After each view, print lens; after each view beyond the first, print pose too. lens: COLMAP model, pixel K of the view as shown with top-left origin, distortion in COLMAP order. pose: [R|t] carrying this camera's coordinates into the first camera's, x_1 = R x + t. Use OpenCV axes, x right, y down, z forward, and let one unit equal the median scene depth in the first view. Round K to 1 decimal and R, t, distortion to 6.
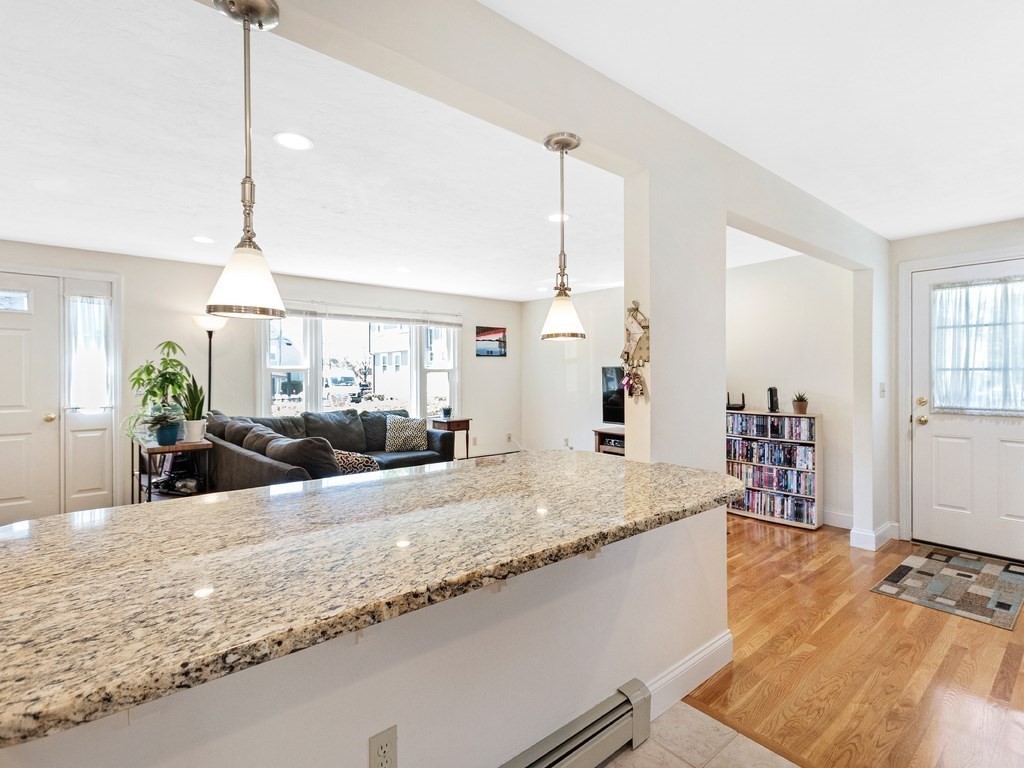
lens RADIAL K [[504.9, 0, 514.2], [0, 504.9, 379.3], [0, 0, 1]] dist [0.002167, -0.001748]
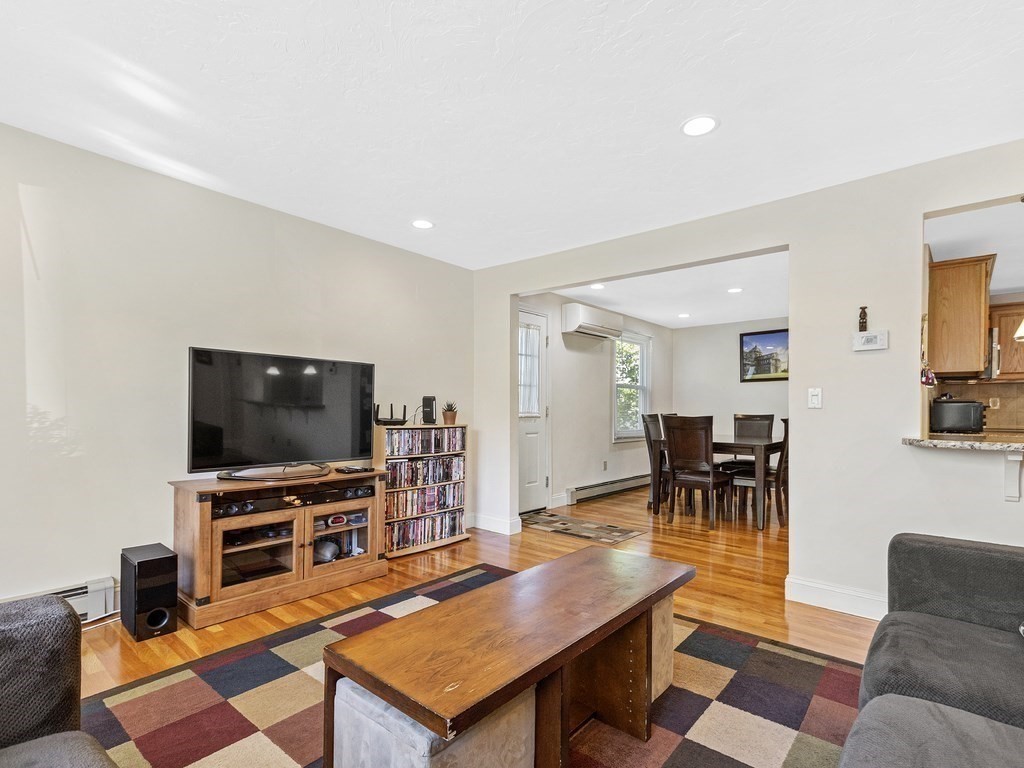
lens RADIAL K [[506.5, 0, 517.6], [0, 506.5, 410.6], [0, 0, 1]] dist [0.012244, -0.000180]
pose [[-0.162714, -0.001320, 0.986672, -0.395777], [0.001218, 0.999998, 0.001539, 0.039412], [-0.986672, 0.001453, -0.162712, 0.995114]]
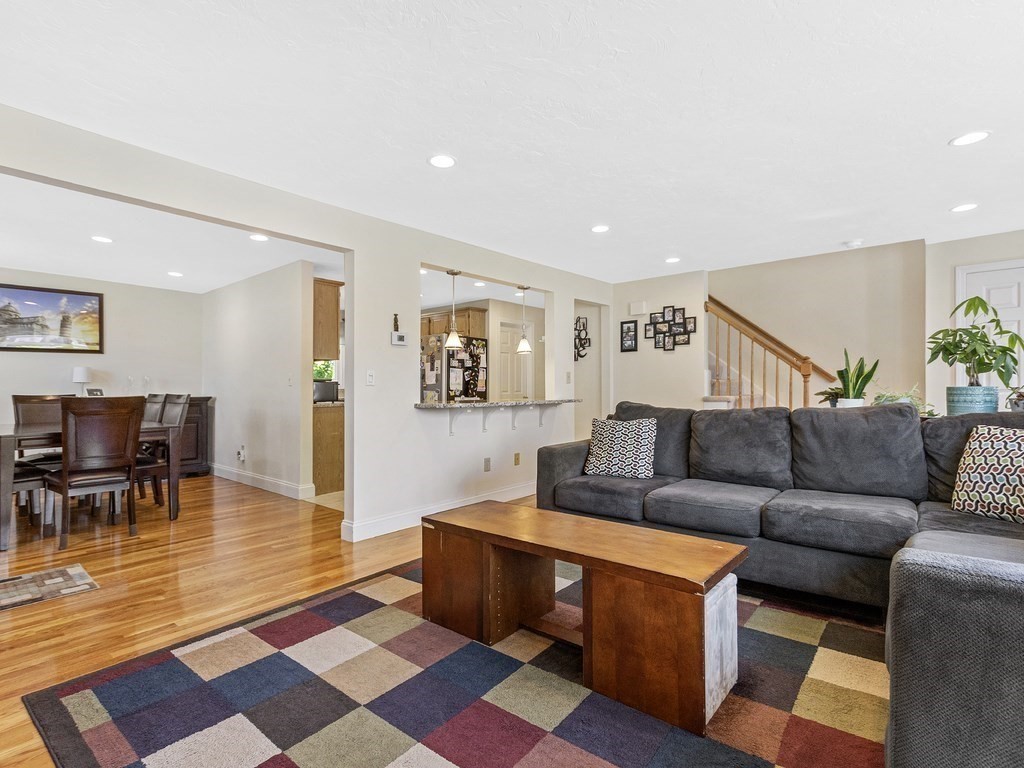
lens RADIAL K [[504.9, 0, 514.2], [0, 504.9, 379.3], [0, 0, 1]] dist [0.002167, -0.001748]
pose [[-0.986554, 0.006790, -0.163296, 0.078029], [0.007819, 0.999953, -0.005659, 0.035014], [0.163250, -0.006859, -0.986561, 1.372678]]
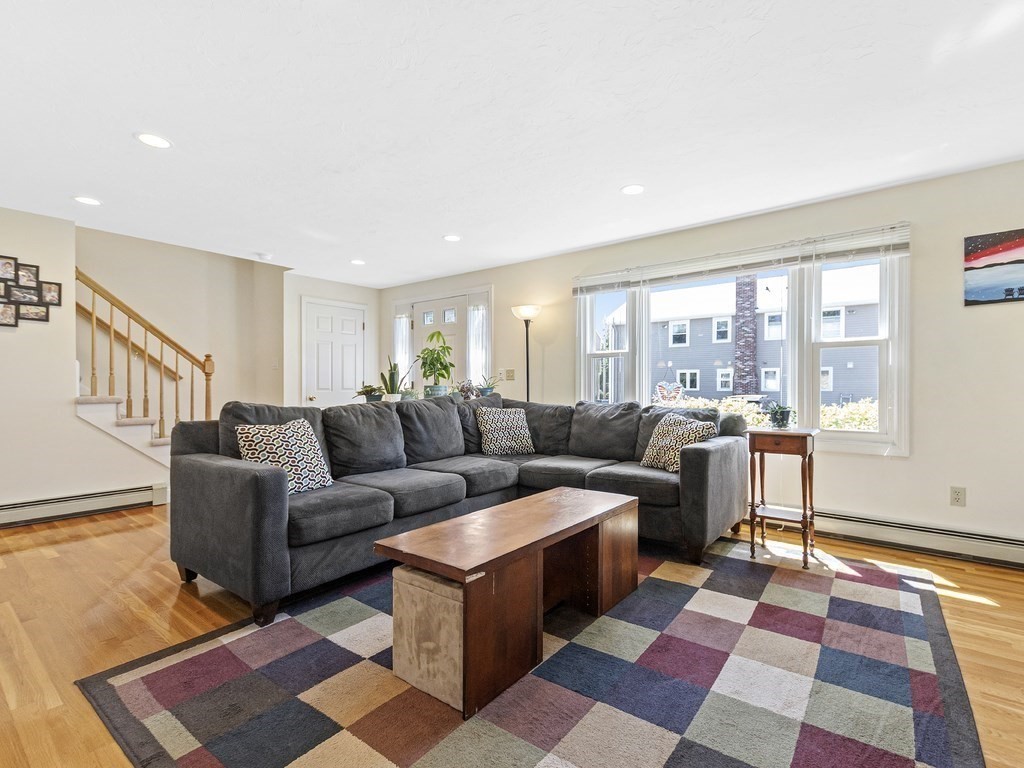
lens RADIAL K [[494.3, 0, 509.4], [0, 494.3, 388.3], [0, 0, 1]] dist [0.006863, -0.001296]
pose [[0.181649, 0.004395, -0.983354, 0.429462], [-0.011959, 0.999926, 0.002260, 0.047027], [0.983291, 0.011349, 0.181688, 0.804873]]
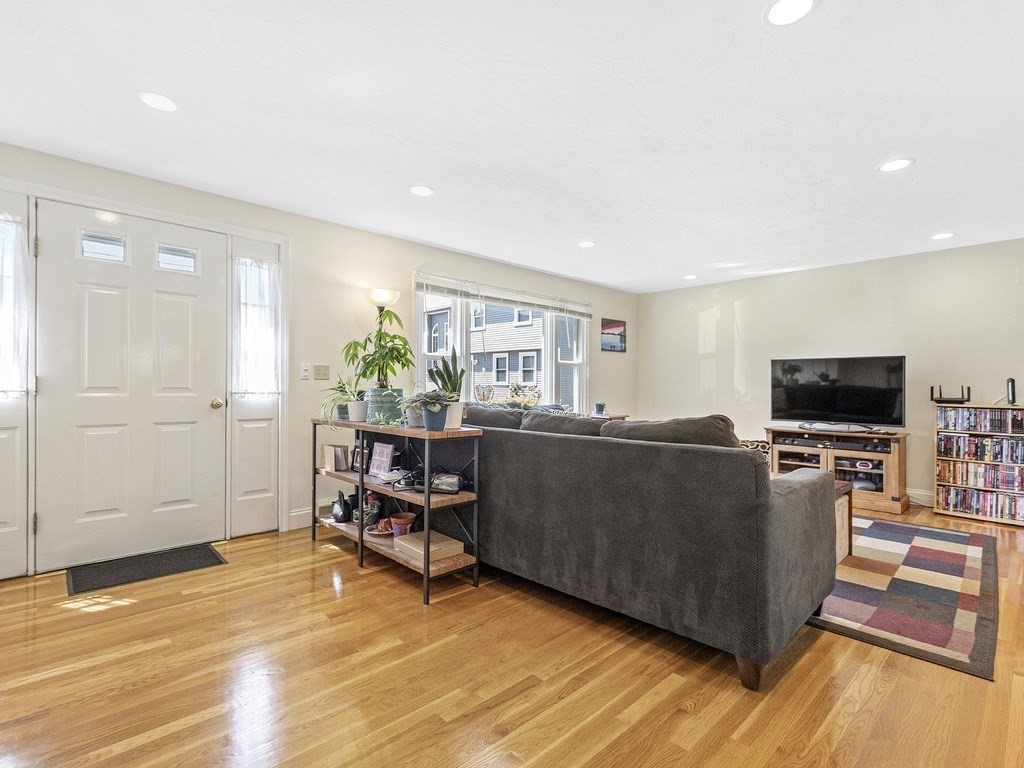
lens RADIAL K [[496.8, 0, 507.5], [0, 496.8, 390.4], [0, 0, 1]] dist [-0.002780, -0.002035]
pose [[0.998847, 0.008373, 0.047269, -0.441322], [-0.008187, 0.999958, -0.004129, 0.049509], [-0.047301, 0.003737, 0.998874, 0.151615]]
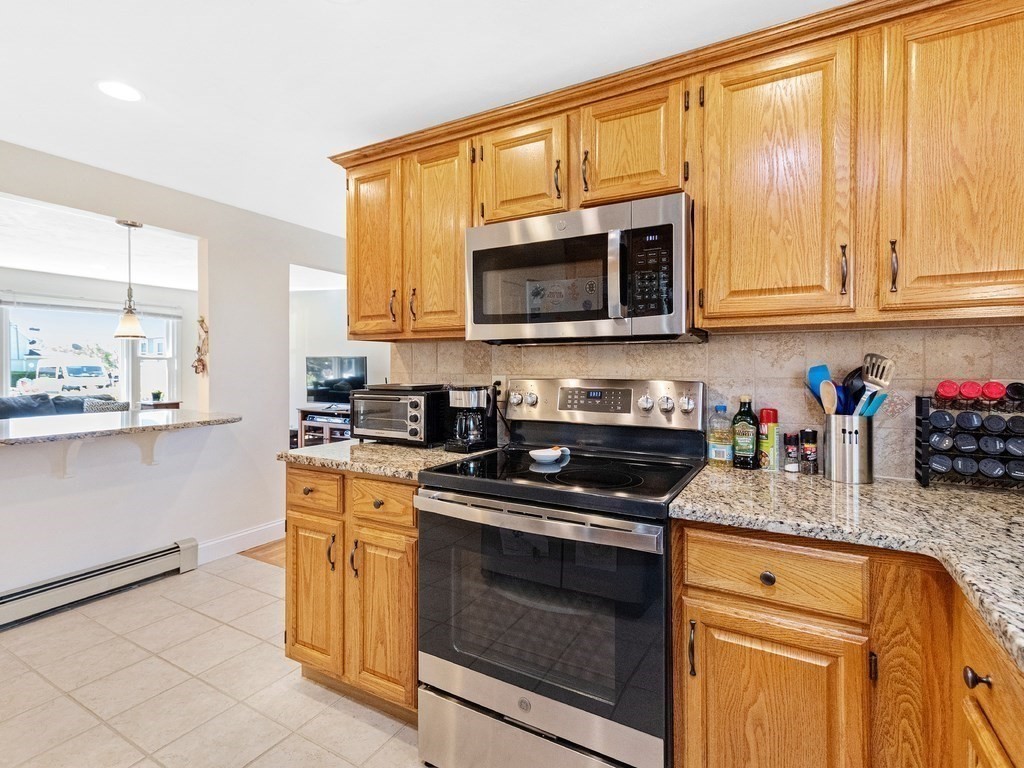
lens RADIAL K [[507.7, 0, 526.0], [0, 507.7, 370.1], [0, 0, 1]] dist [0.001196, -0.000789]
pose [[0.931469, 0.003599, 0.363803, 0.279168], [-0.003074, 0.999993, -0.002022, 0.010572], [-0.363808, 0.000765, 0.931474, -0.425457]]
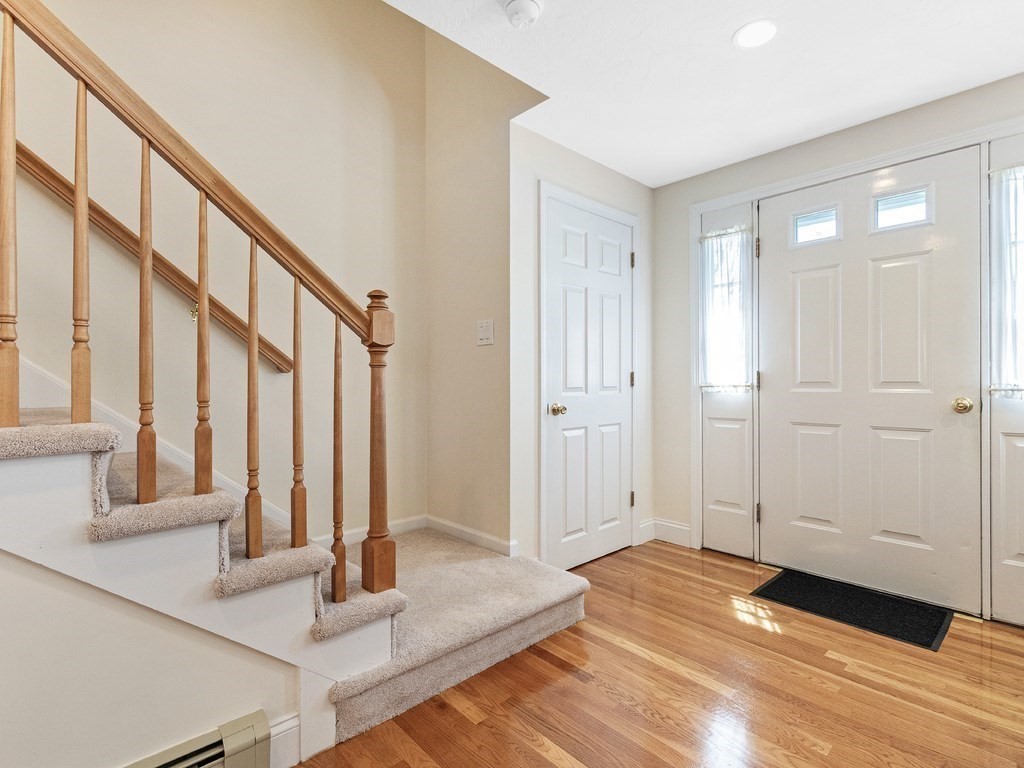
lens RADIAL K [[504.9, 0, 514.2], [0, 504.9, 379.3], [0, 0, 1]] dist [0.002167, -0.001748]
pose [[0.047921, -0.003497, -0.998845, -0.359985], [-0.008644, 0.999955, -0.003916, 0.049608], [0.998814, 0.008822, 0.047889, 0.444314]]
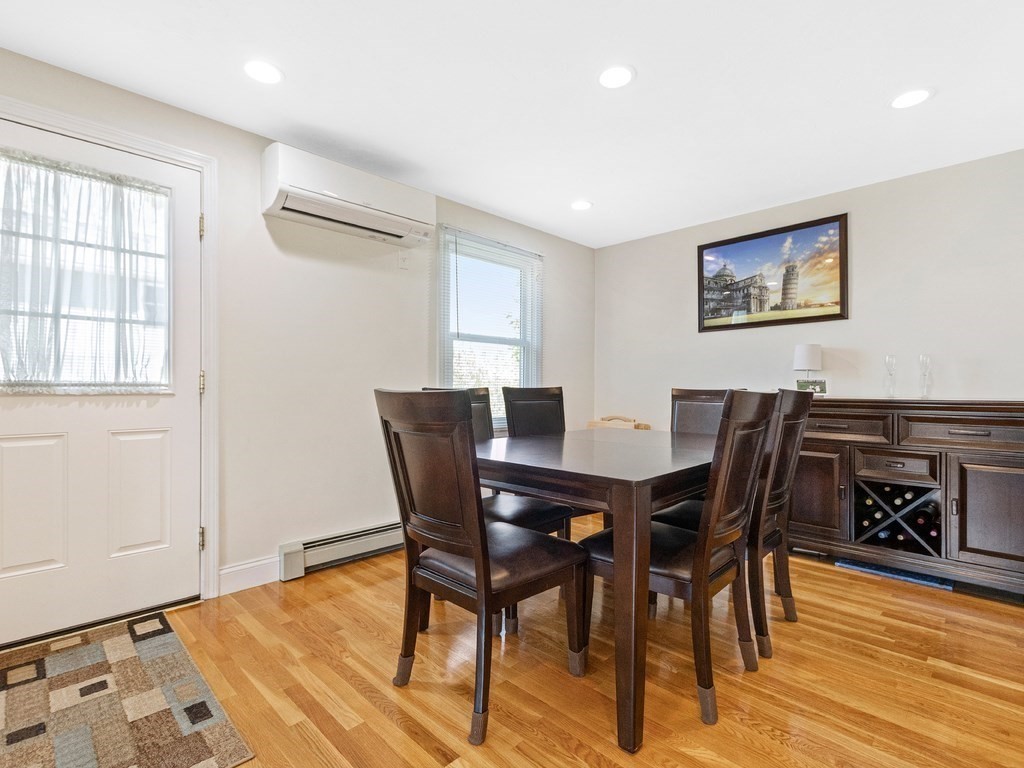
lens RADIAL K [[494.3, 0, 509.4], [0, 494.3, 388.3], [0, 0, 1]] dist [0.006863, -0.001296]
pose [[-0.084673, 0.002999, 0.996404, 0.238433], [0.004410, 0.999987, -0.002635, 0.053989], [-0.996399, 0.004171, -0.084685, 0.438469]]
